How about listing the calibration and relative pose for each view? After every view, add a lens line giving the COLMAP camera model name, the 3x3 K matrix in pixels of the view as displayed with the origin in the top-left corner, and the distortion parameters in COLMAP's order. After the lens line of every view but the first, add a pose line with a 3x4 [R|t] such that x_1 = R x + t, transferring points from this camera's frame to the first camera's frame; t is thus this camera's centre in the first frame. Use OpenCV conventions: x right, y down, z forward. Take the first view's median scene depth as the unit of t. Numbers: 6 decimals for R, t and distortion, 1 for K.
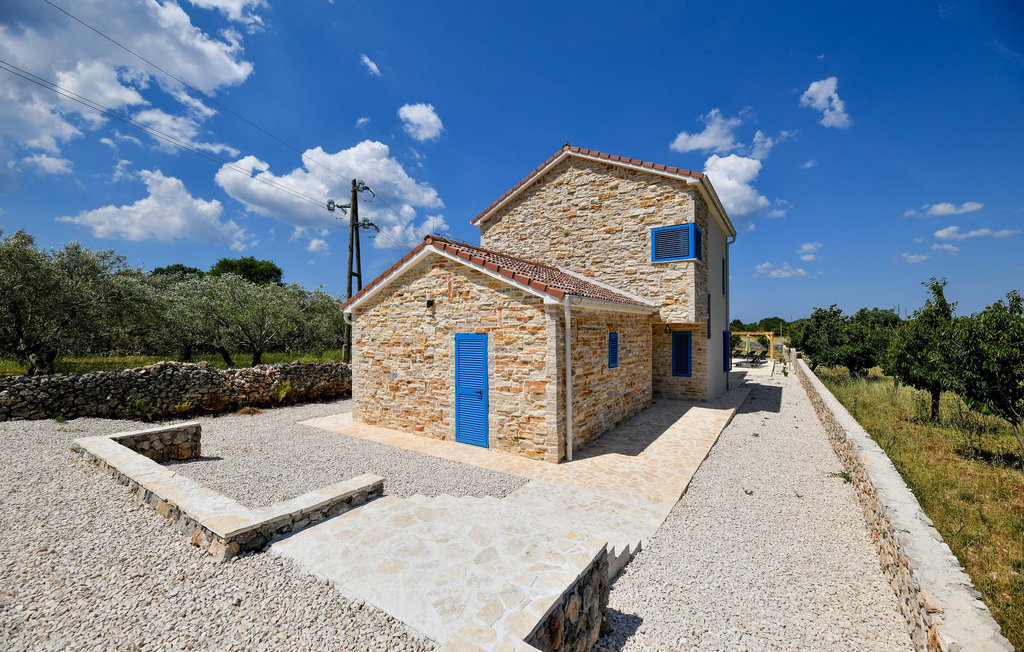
lens RADIAL K [[411.4, 0, 512.0], [0, 411.4, 326.0], [0, 0, 1]] dist [-0.000589, -0.027706]
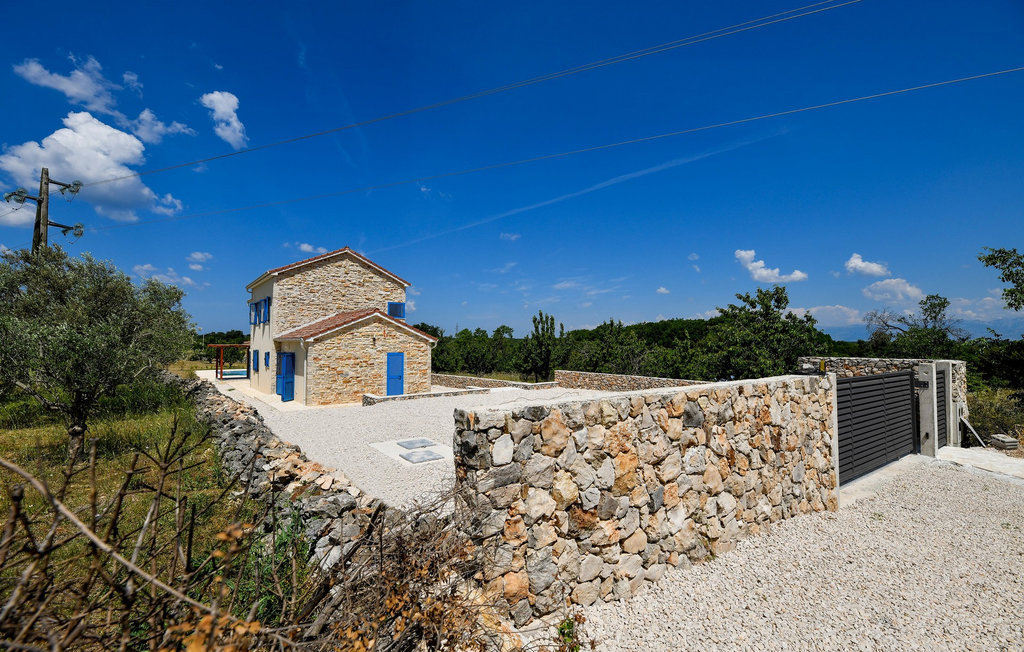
lens RADIAL K [[549.2, 0, 512.0], [0, 549.2, 326.0], [0, 0, 1]] dist [-0.000192, -0.000037]
pose [[0.258742, 0.030127, 0.965476, -2.222598], [-0.016735, 0.999503, -0.026704, -0.046259], [-0.965801, -0.009248, 0.259118, -0.359176]]
